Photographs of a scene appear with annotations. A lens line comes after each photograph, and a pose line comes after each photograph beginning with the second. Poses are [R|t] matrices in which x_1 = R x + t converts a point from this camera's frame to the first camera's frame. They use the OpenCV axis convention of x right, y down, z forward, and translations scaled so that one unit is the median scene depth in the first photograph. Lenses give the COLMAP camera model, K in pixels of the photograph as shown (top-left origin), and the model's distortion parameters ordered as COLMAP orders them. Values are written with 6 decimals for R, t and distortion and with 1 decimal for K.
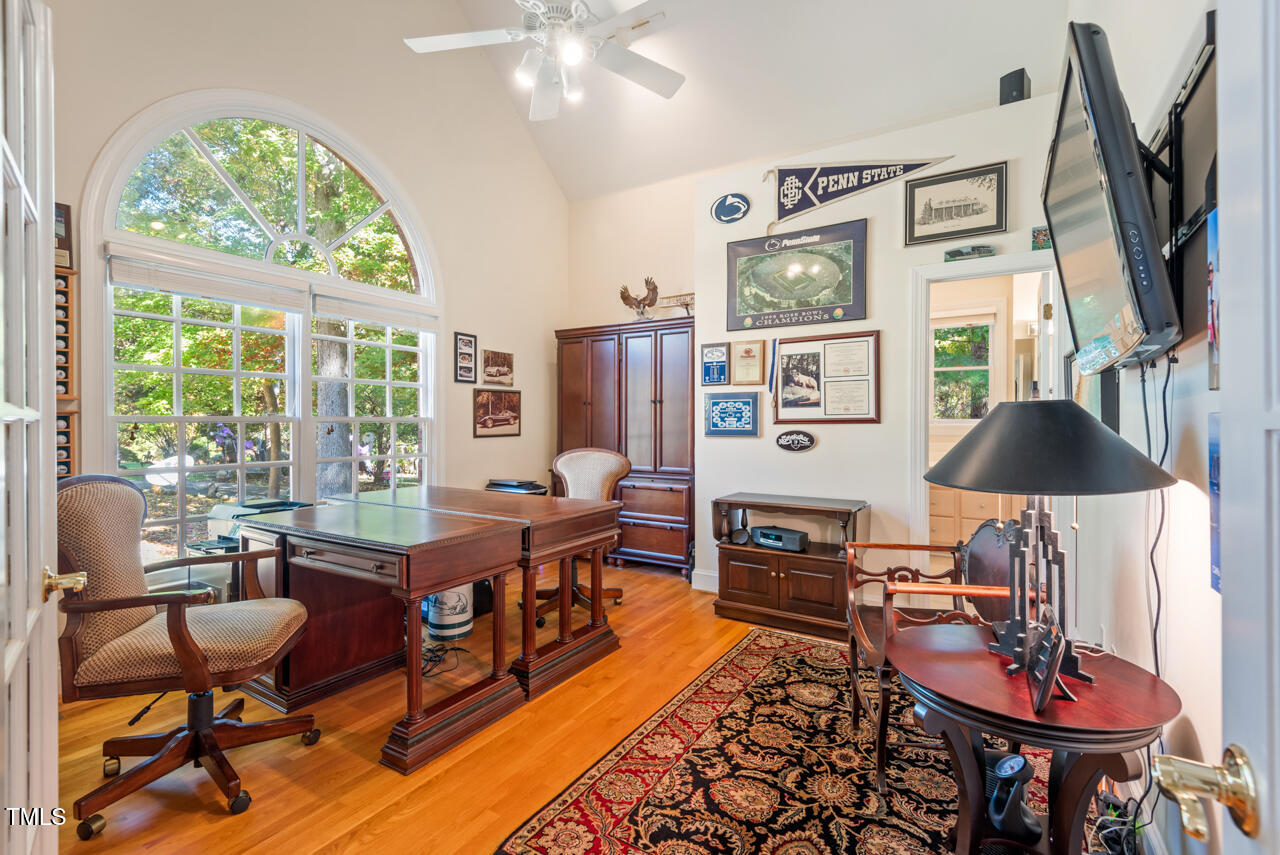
lens RADIAL K [[584.2, 0, 639.8], [0, 584.2, 424.5], [0, 0, 1]] dist [0.026370, -0.015709]
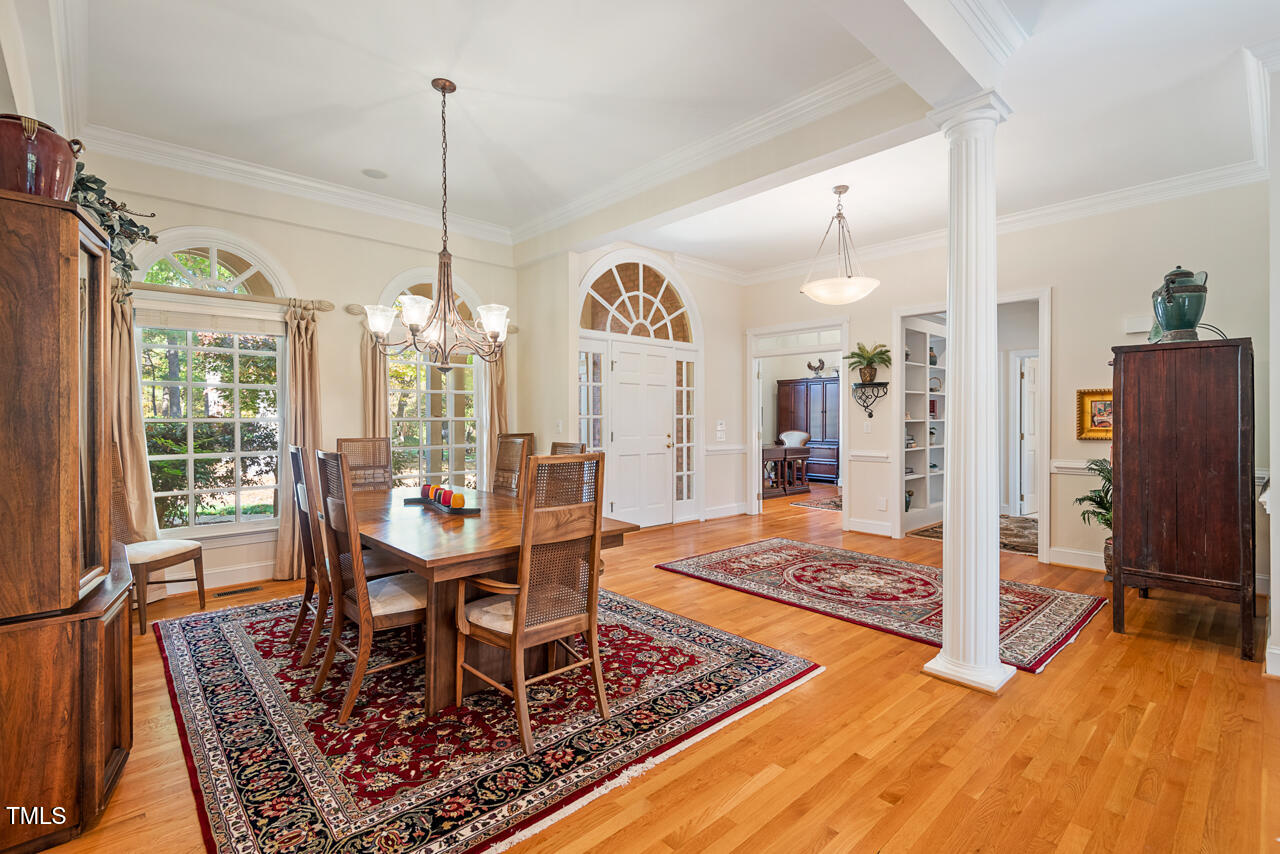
lens RADIAL K [[584.2, 0, 647.1], [0, 584.2, 423.4], [0, 0, 1]] dist [0.026370, -0.015709]
pose [[0.964304, 0.000802, -0.264795, -0.064884], [-0.000657, 1.000000, 0.000636, 0.015674], [0.264796, -0.000440, 0.964304, -2.895868]]
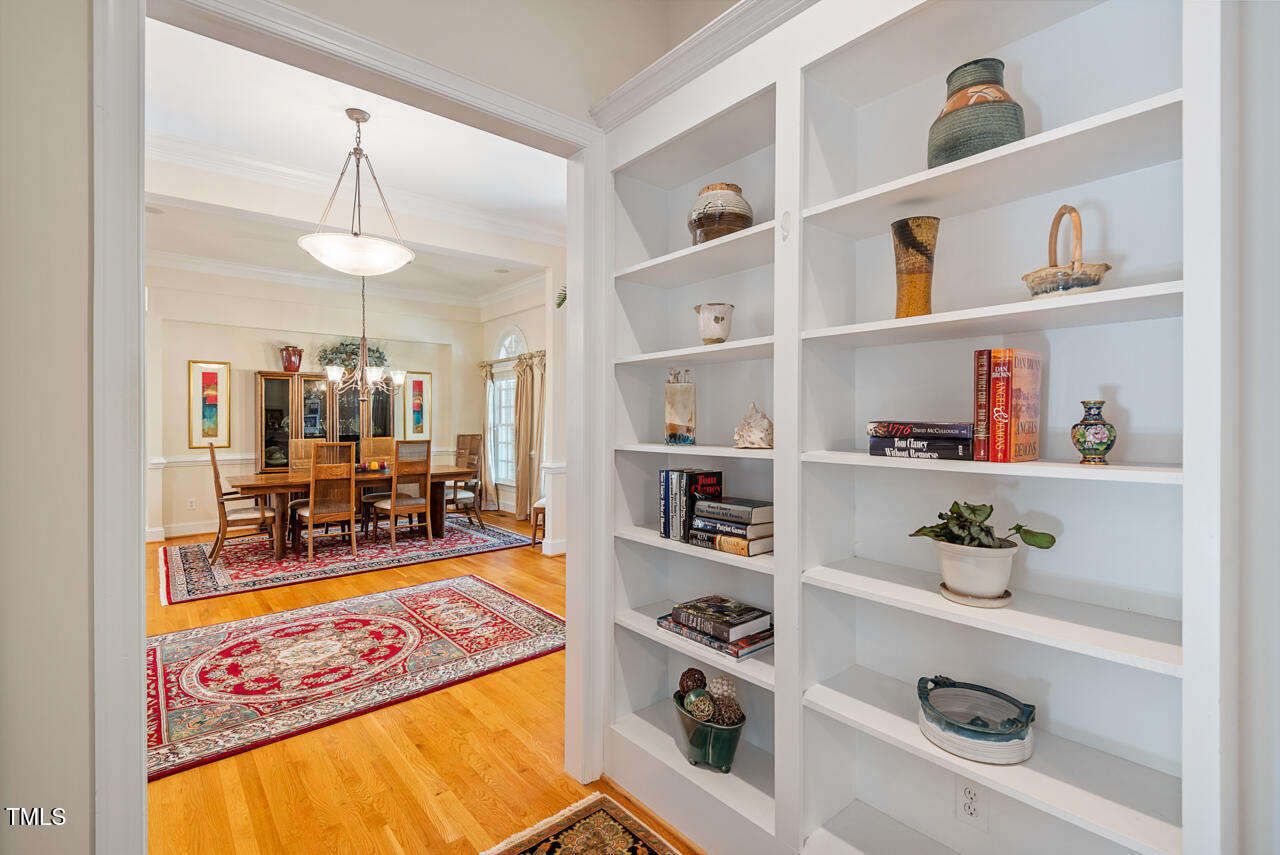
lens RADIAL K [[584.2, 0, 634.8], [0, 584.2, 421.6], [0, 0, 1]] dist [0.026370, -0.015709]
pose [[-0.328356, 0.003867, -0.944546, 1.137507], [-0.003115, 0.999982, 0.005177, -0.033680], [0.944549, 0.004642, -0.328338, 0.208648]]
